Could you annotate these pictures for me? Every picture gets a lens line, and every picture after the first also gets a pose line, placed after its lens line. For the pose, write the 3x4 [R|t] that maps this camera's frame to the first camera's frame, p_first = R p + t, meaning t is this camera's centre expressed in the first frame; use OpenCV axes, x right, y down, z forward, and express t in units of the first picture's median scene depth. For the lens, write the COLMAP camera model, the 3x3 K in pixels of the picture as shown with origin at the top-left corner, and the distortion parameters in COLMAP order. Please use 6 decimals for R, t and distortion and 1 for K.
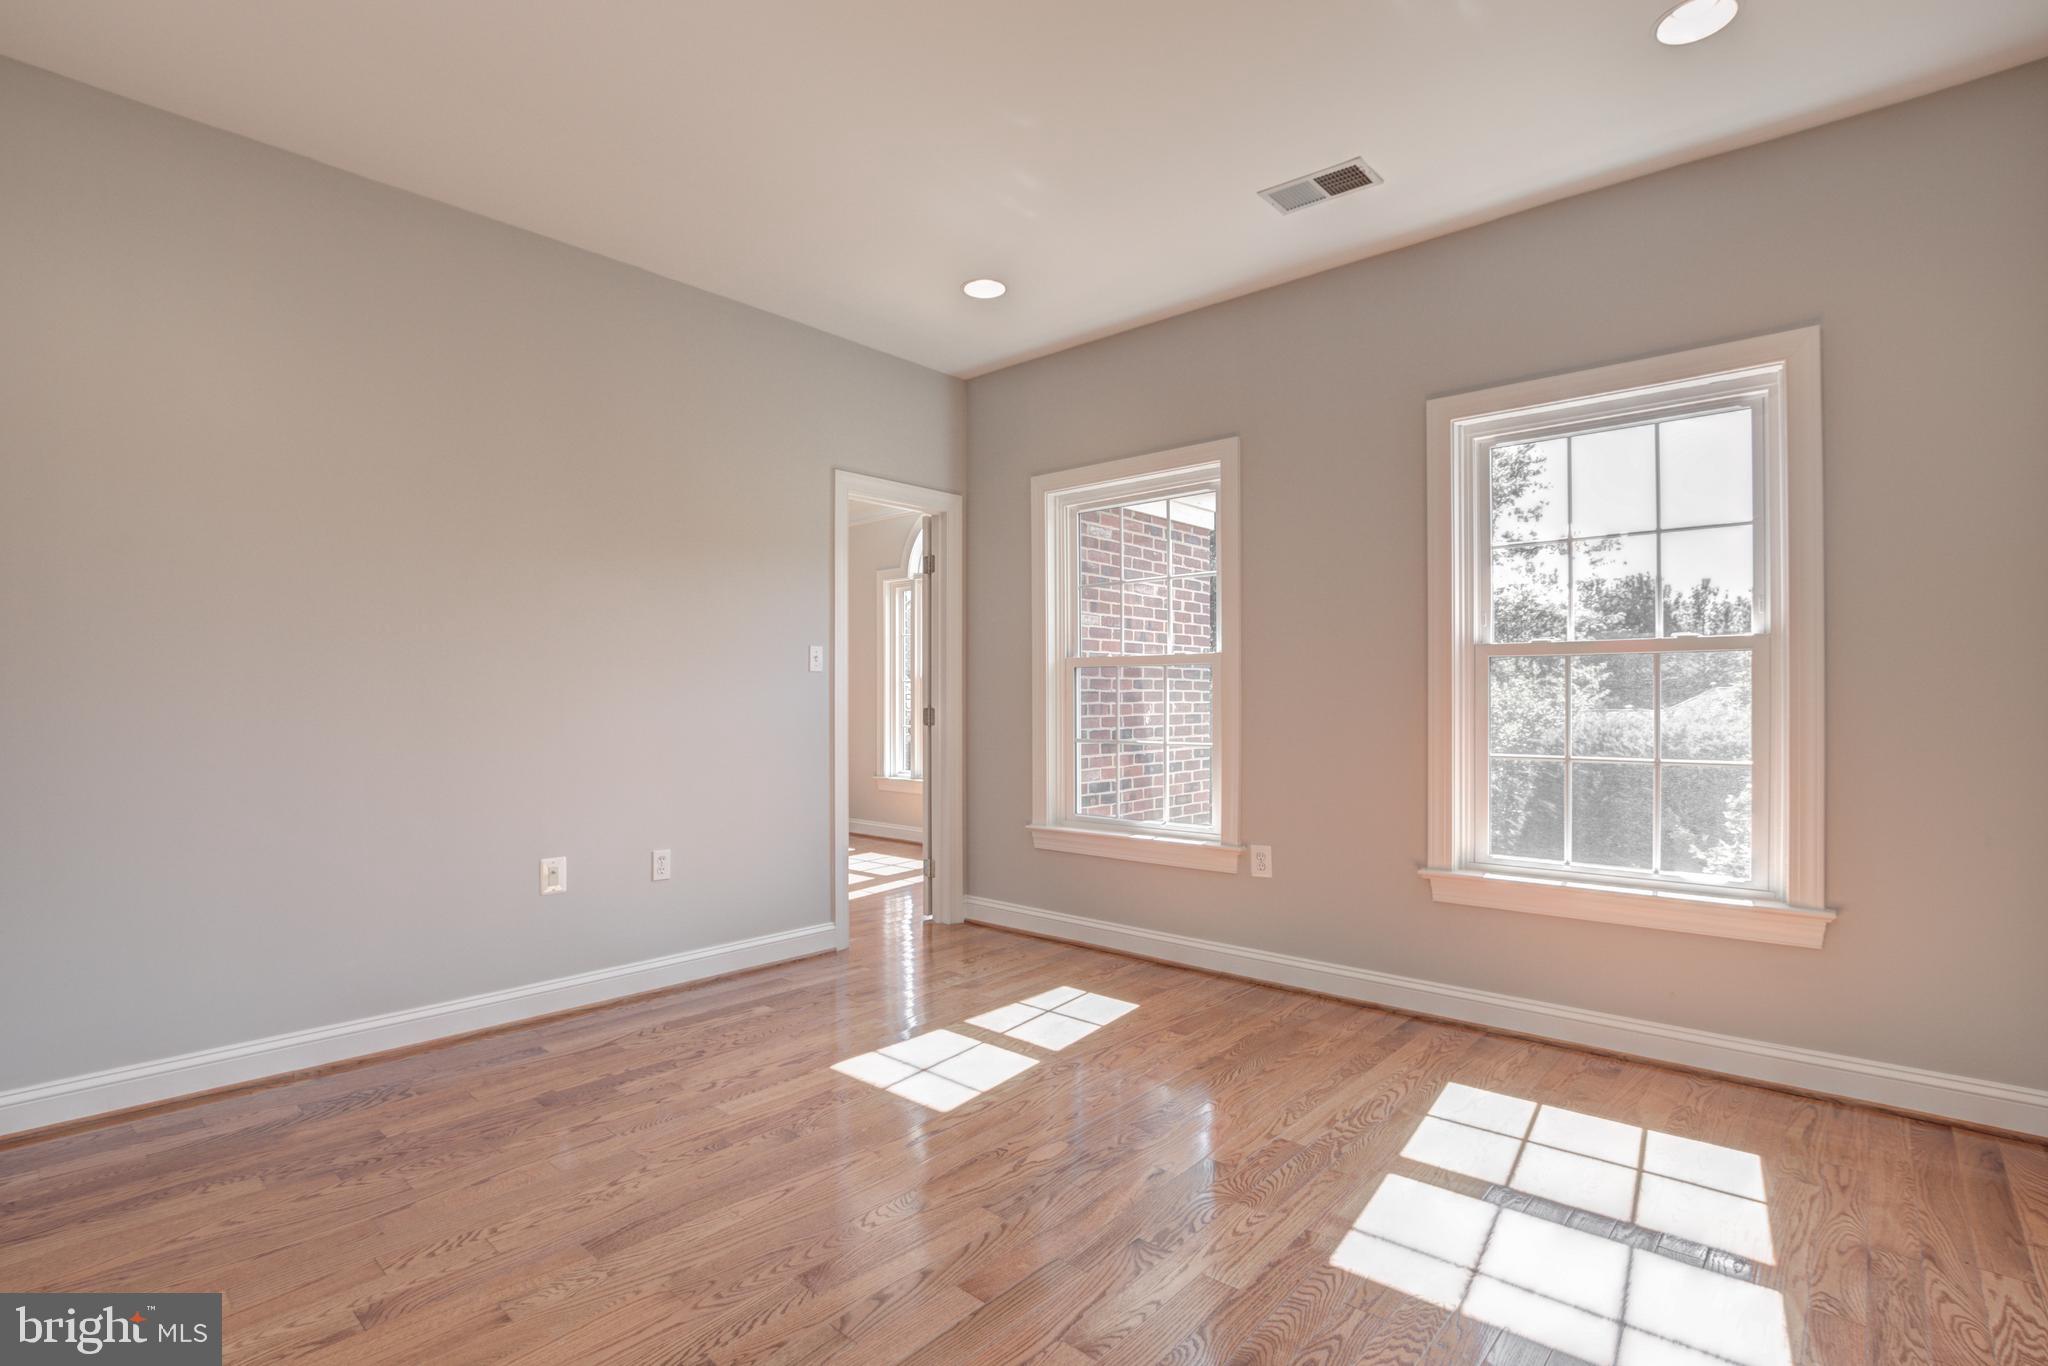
lens RADIAL K [[976.4, 0, 1038.3], [0, 976.4, 696.5], [0, 0, 1]] dist [-0.034051, 0.005714]
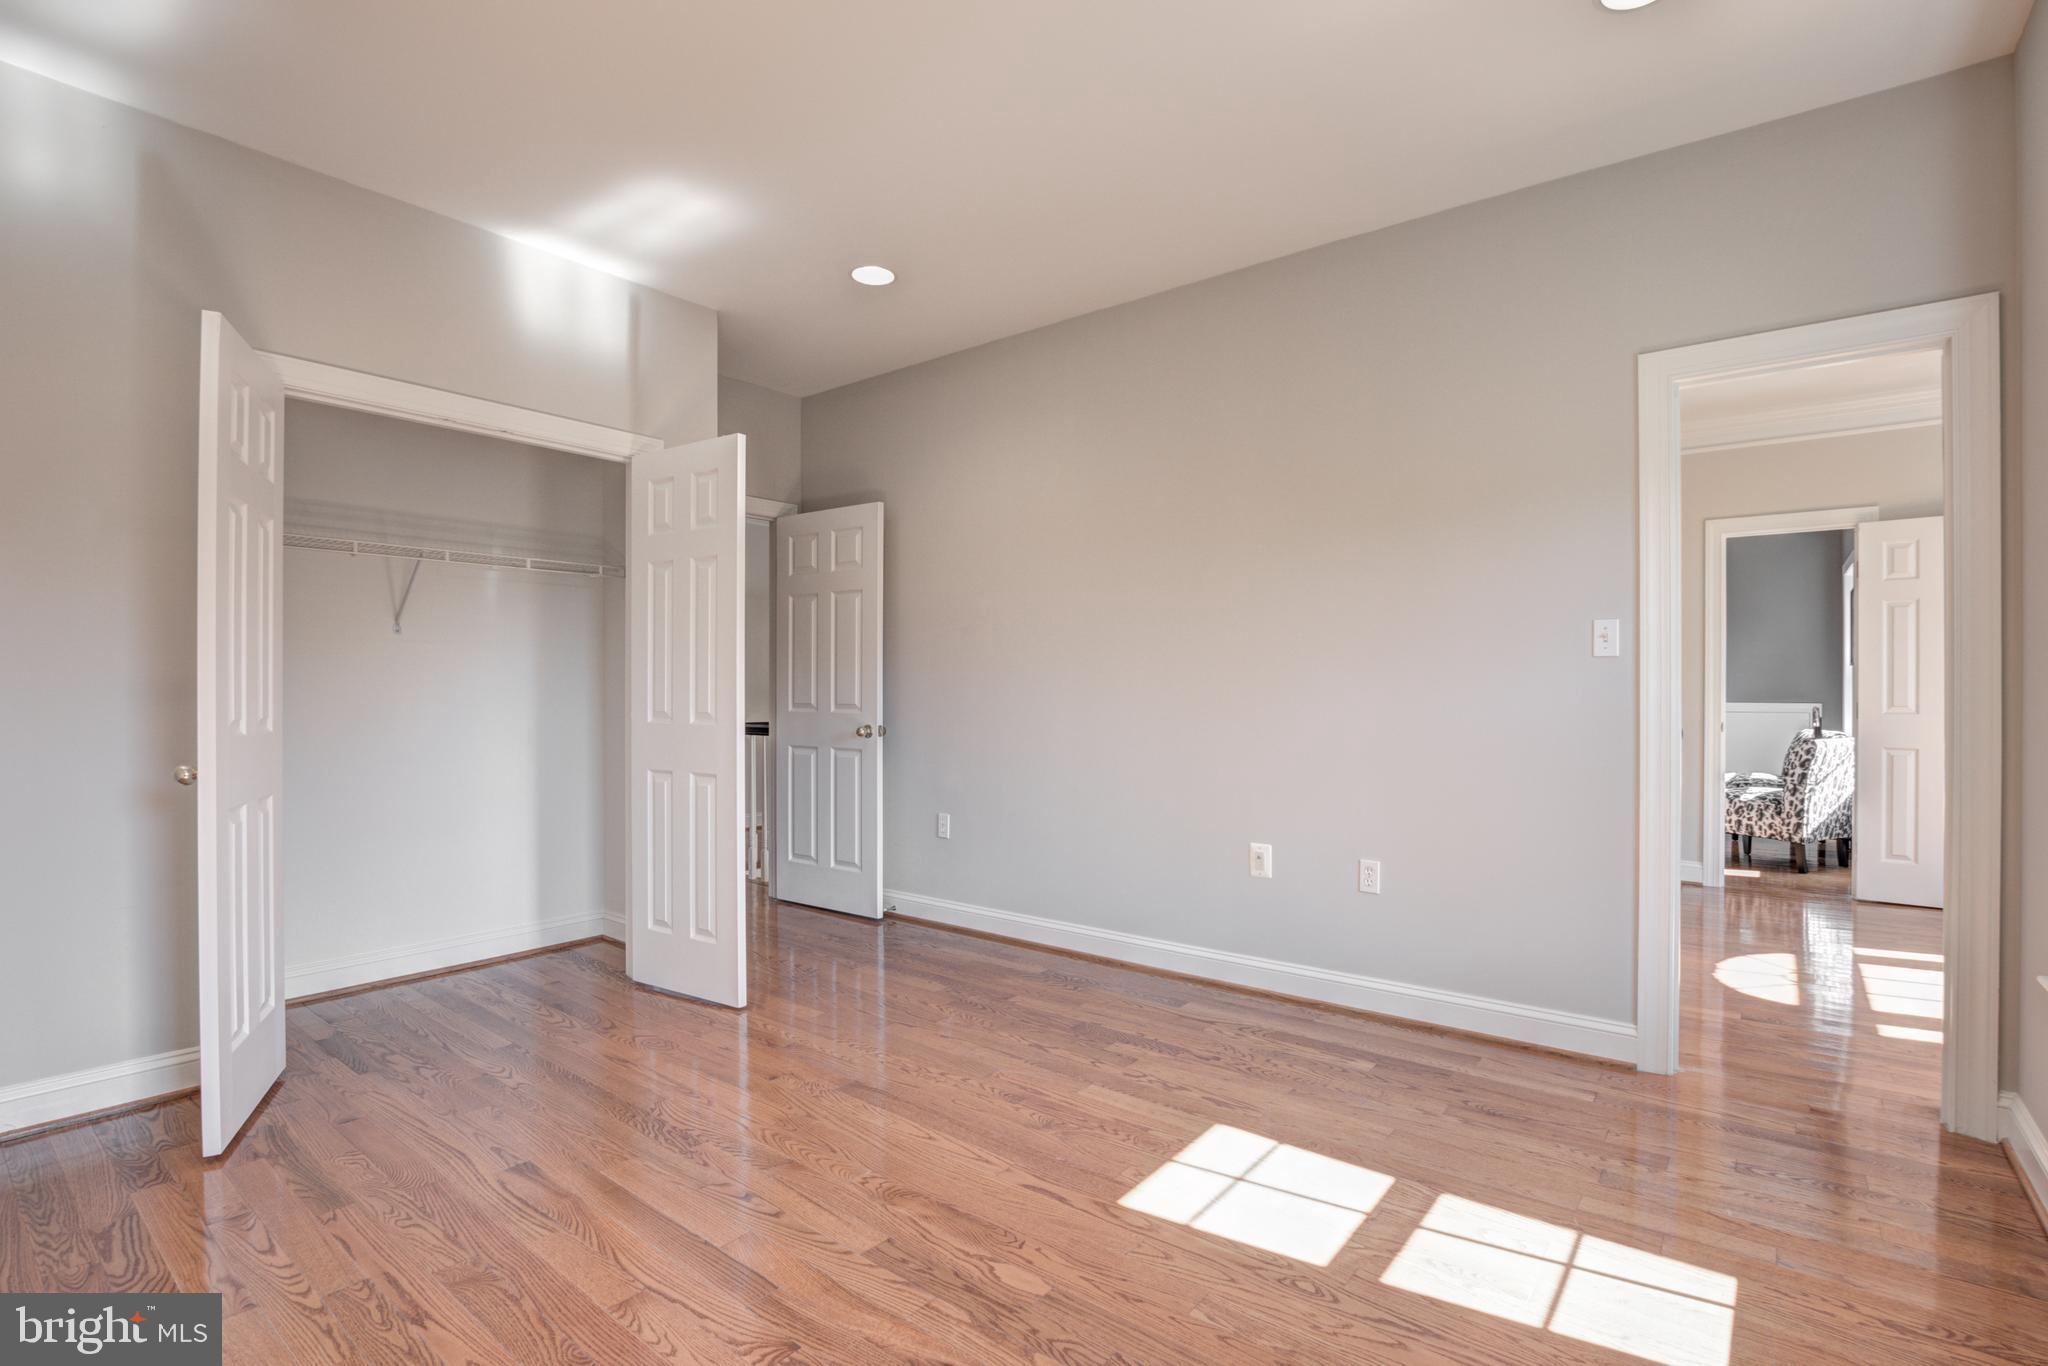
lens RADIAL K [[976.4, 0, 1030.3], [0, 976.4, 698.4], [0, 0, 1]] dist [-0.034051, 0.005714]
pose [[0.037459, 0.004471, -0.999288, 0.611601], [-0.000779, 0.999990, 0.004444, 0.002353], [0.999298, 0.000612, 0.037462, 0.772157]]
